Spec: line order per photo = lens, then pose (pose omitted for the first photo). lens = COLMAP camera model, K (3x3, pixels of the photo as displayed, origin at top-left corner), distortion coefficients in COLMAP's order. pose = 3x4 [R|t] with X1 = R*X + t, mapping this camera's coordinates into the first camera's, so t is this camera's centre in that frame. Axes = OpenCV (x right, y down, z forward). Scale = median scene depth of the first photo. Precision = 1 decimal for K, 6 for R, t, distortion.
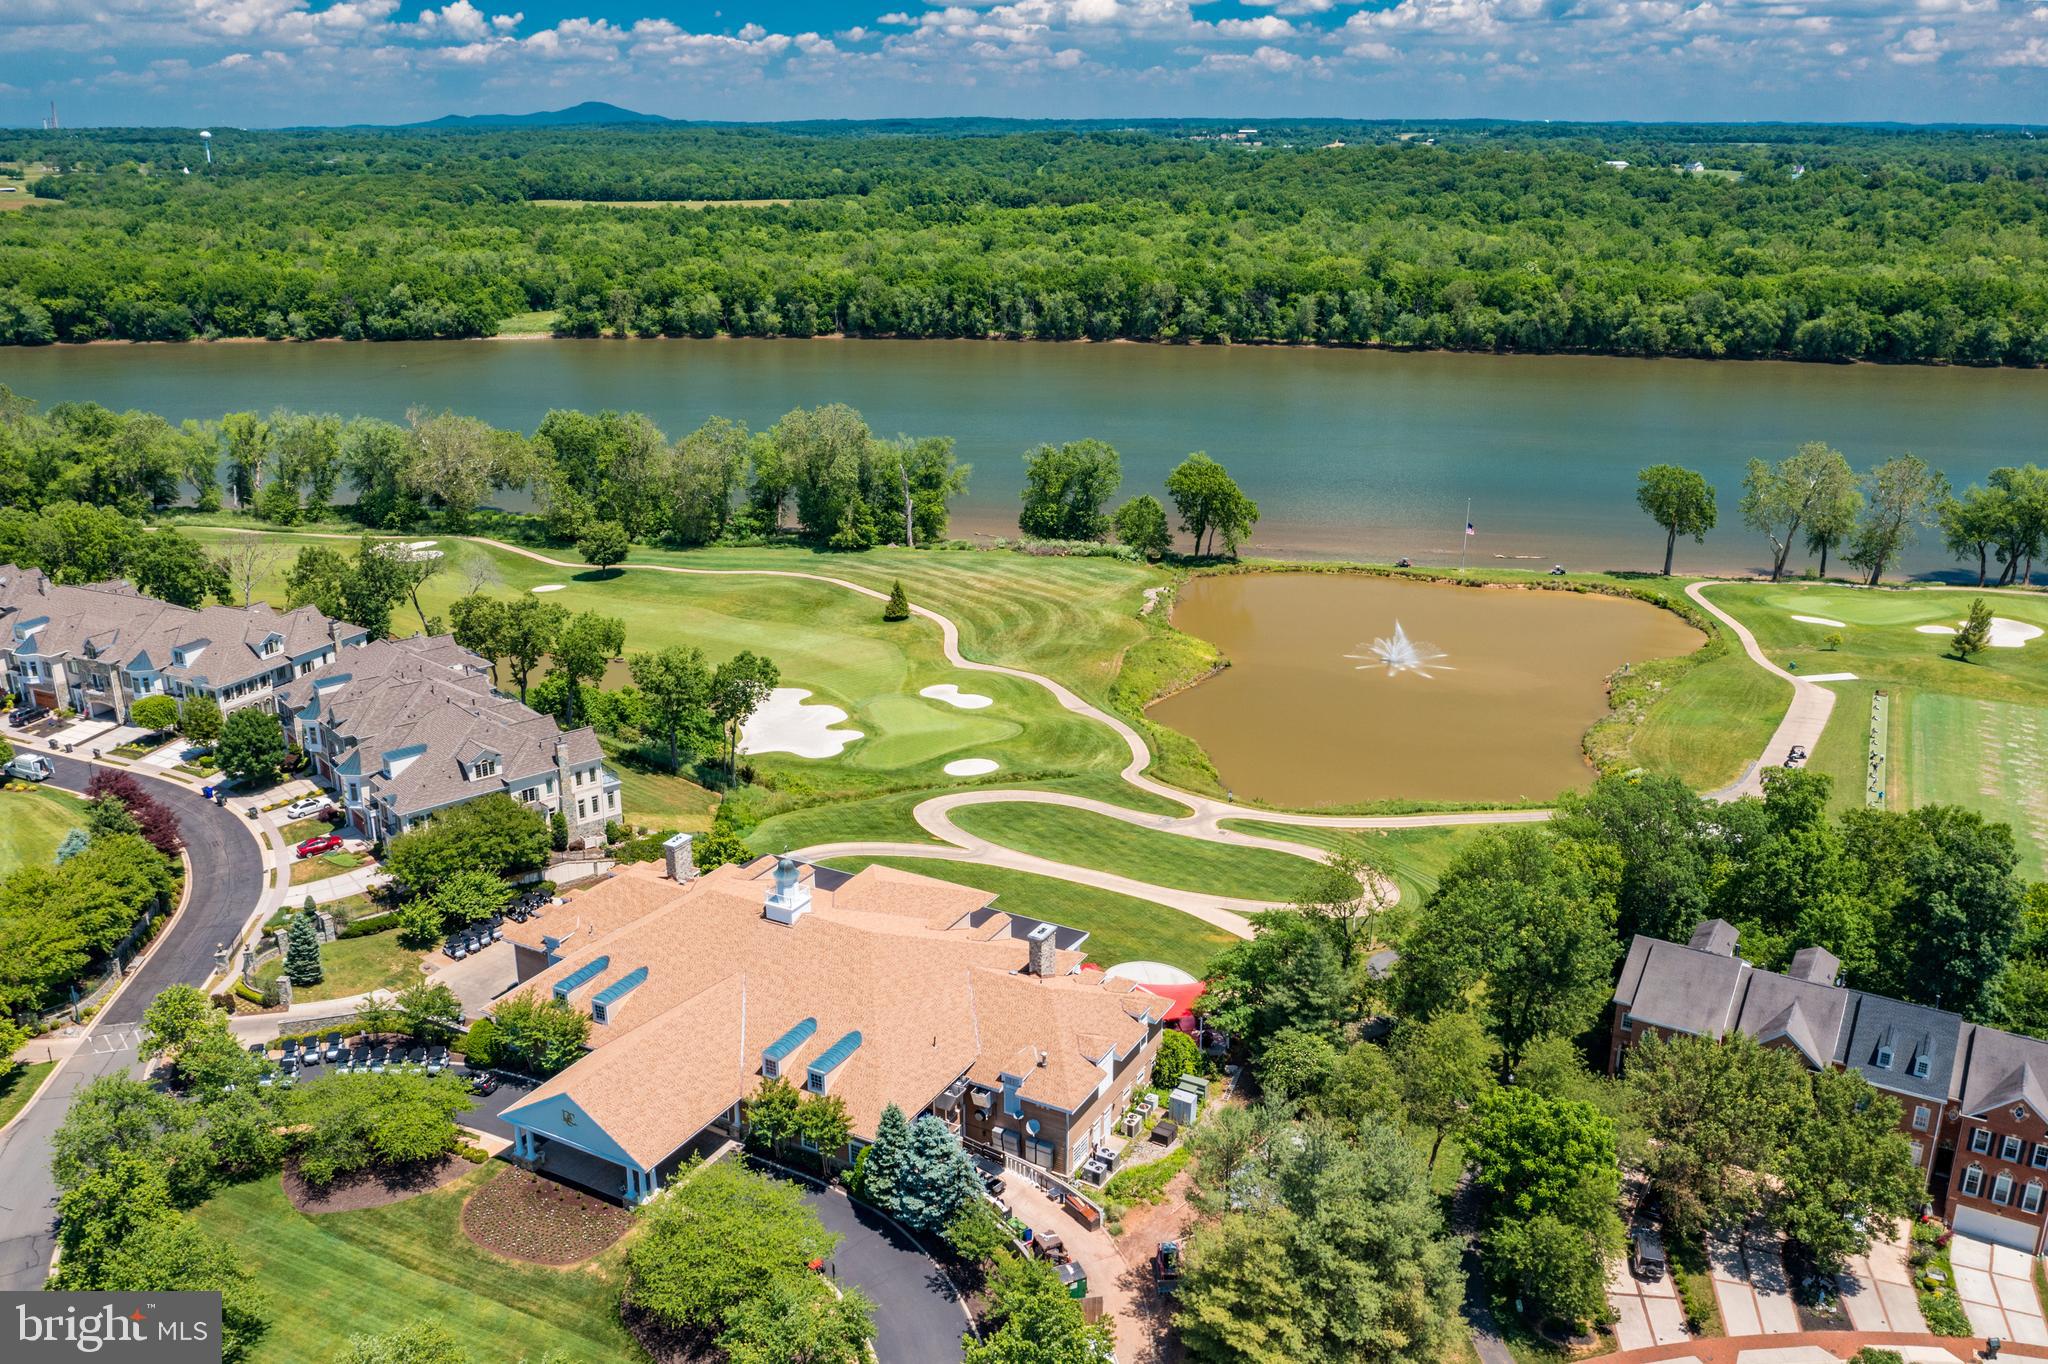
lens RADIAL K [[1660.5, 0, 1024.0], [0, 1660.5, 682.0], [0, 0, 1]] dist [-0.020535, 0.008229]
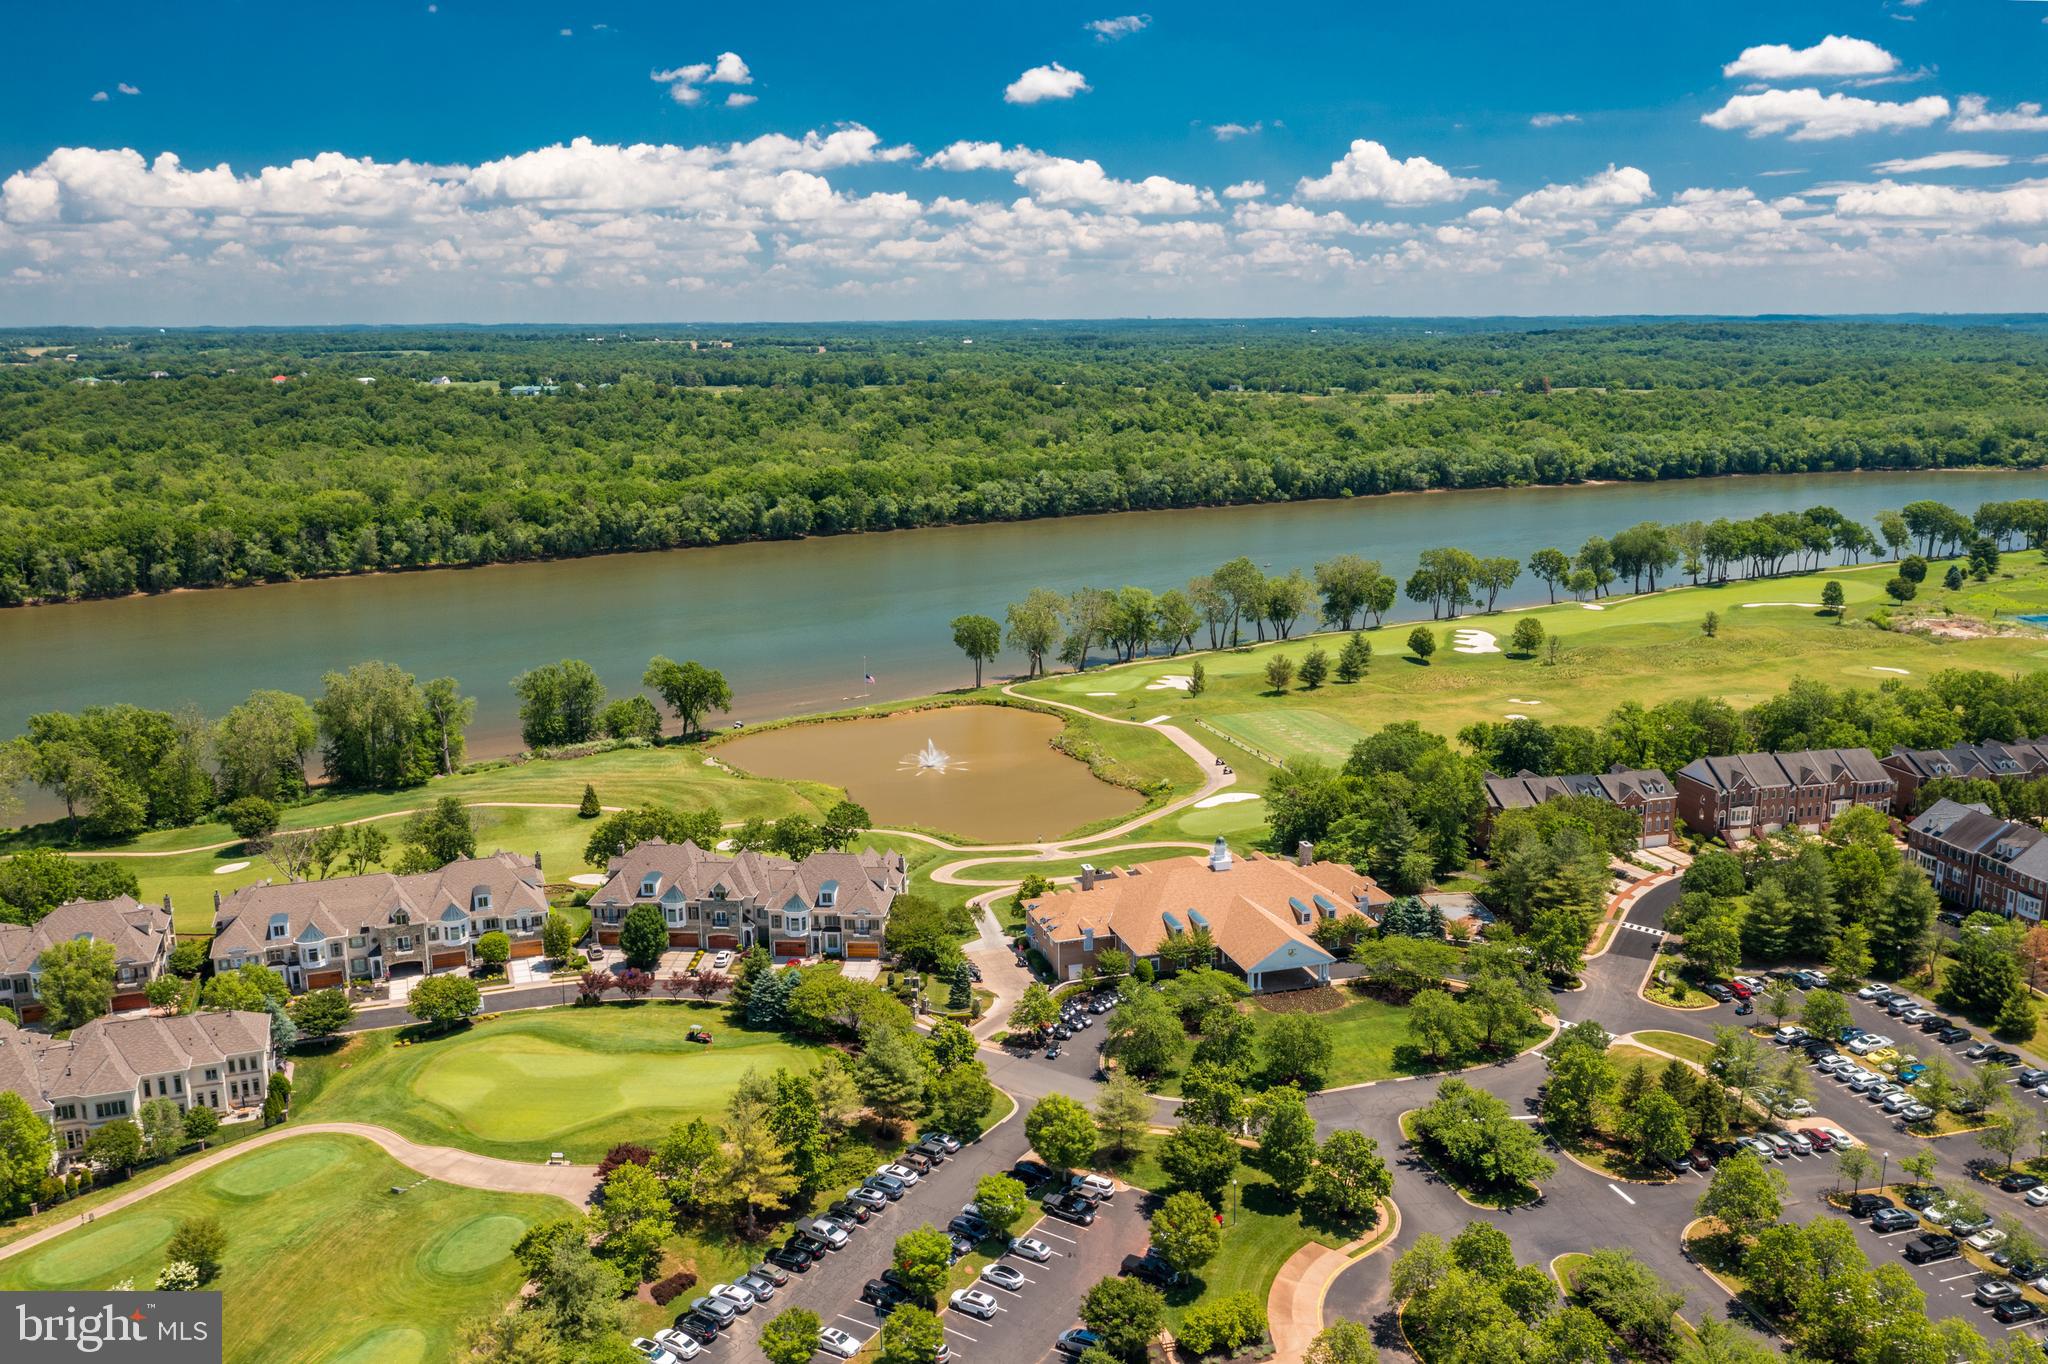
lens RADIAL K [[1660.5, 0, 1024.0], [0, 1660.5, 682.0], [0, 0, 1]] dist [-0.020535, 0.008229]
pose [[0.705159, -0.157413, 0.691355, -0.296601], [0.234629, 0.971918, -0.018019, -0.016067], [-0.669104, 0.174918, 0.722291, -0.049652]]
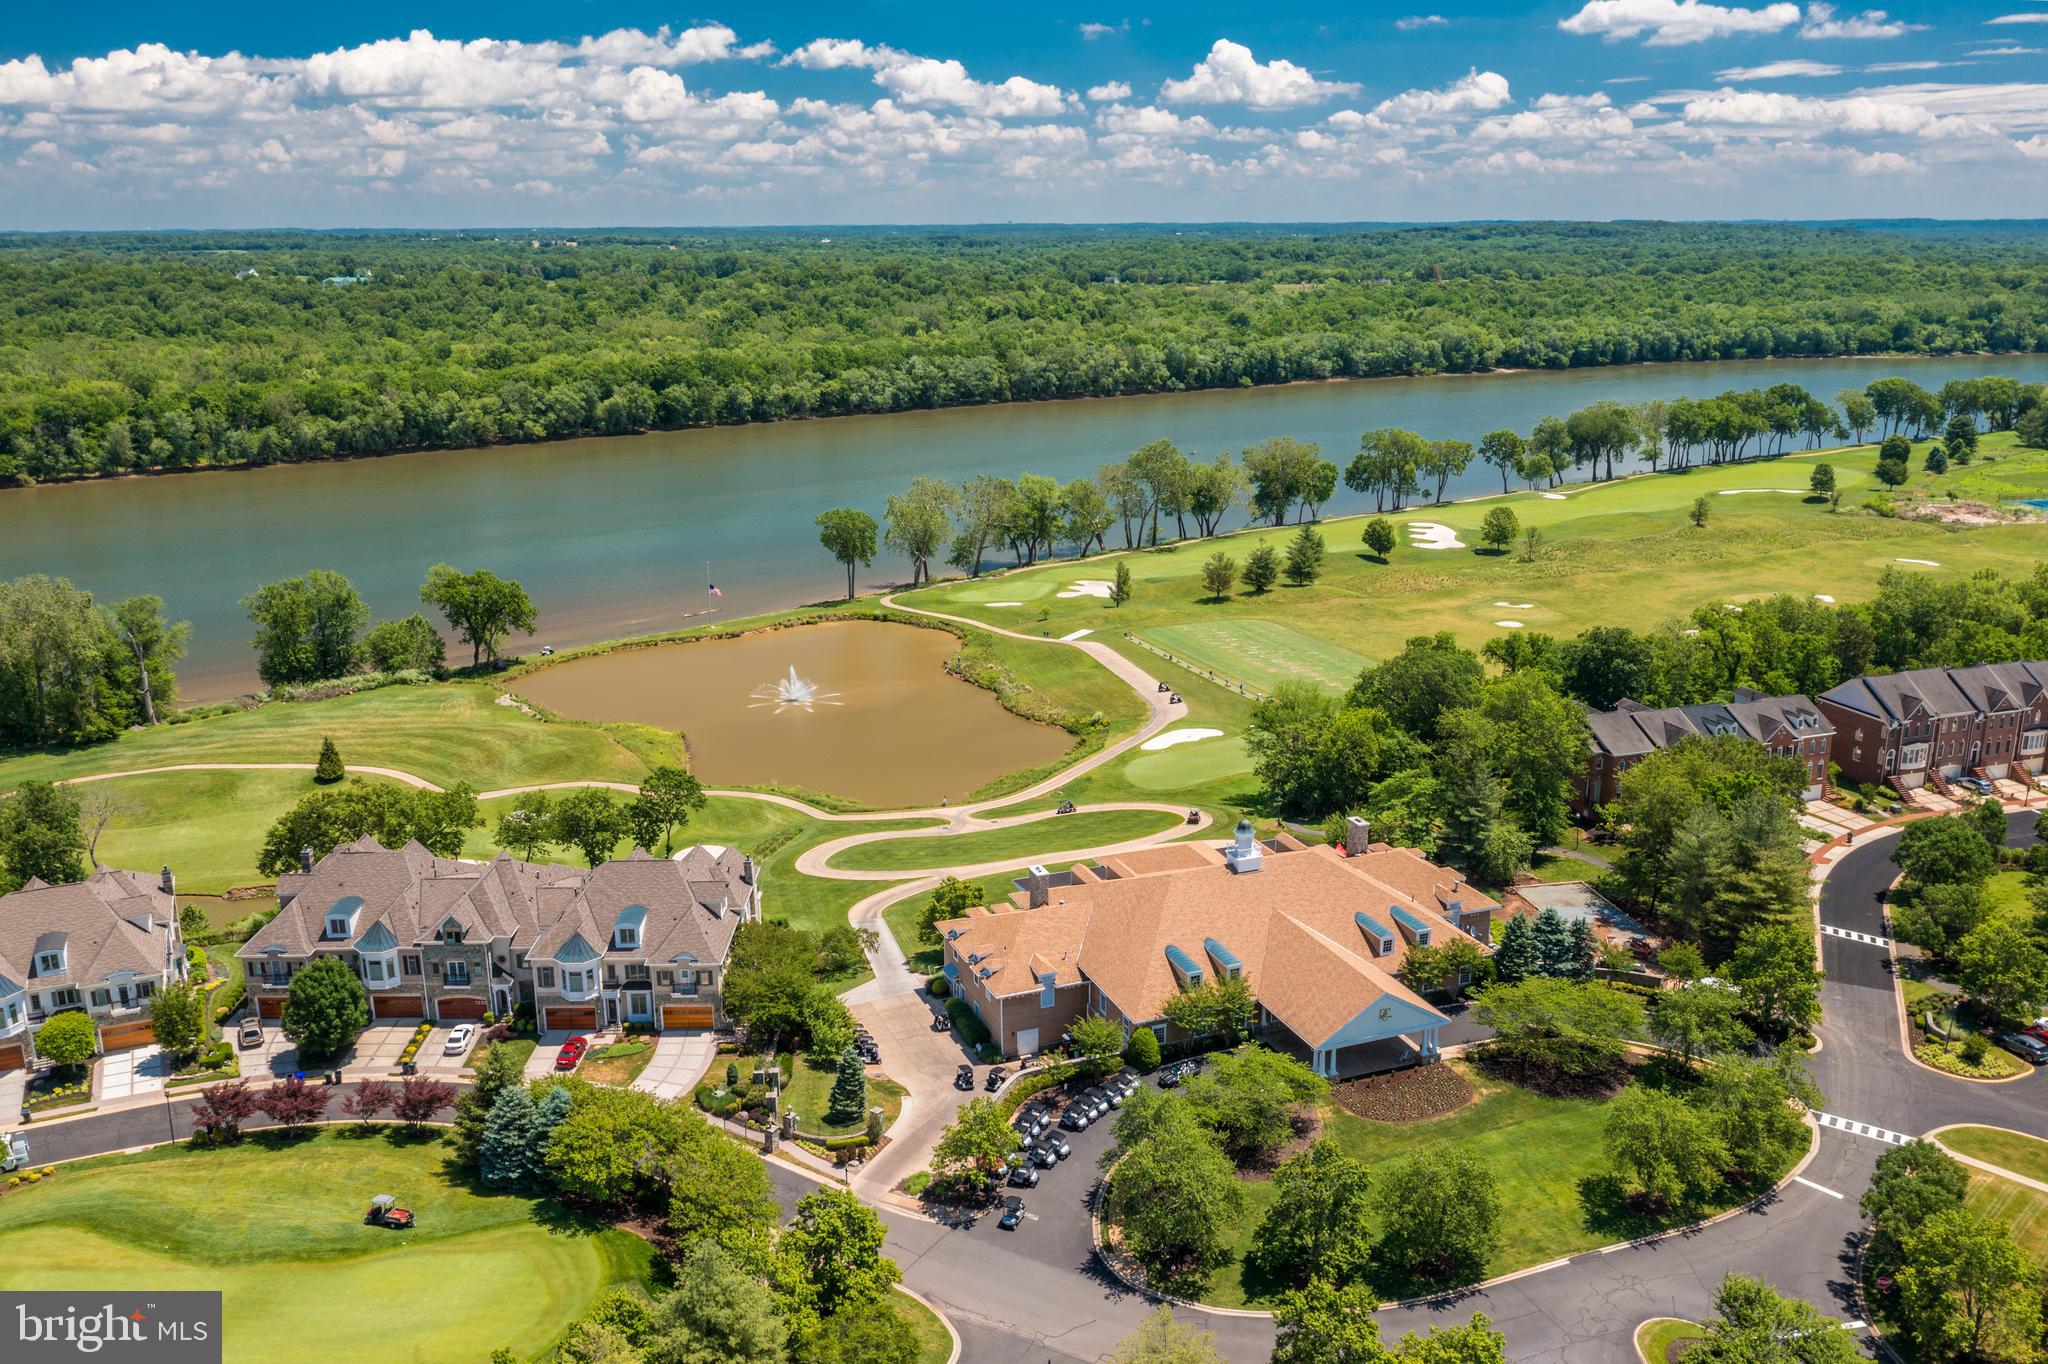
lens RADIAL K [[1660.5, 0, 1024.0], [0, 1660.5, 682.0], [0, 0, 1]] dist [-0.020535, 0.008229]
pose [[0.644751, -0.207259, 0.735758, -0.211184], [0.250328, 0.966712, 0.052953, -0.018655], [-0.722241, 0.150039, 0.675171, 0.048814]]
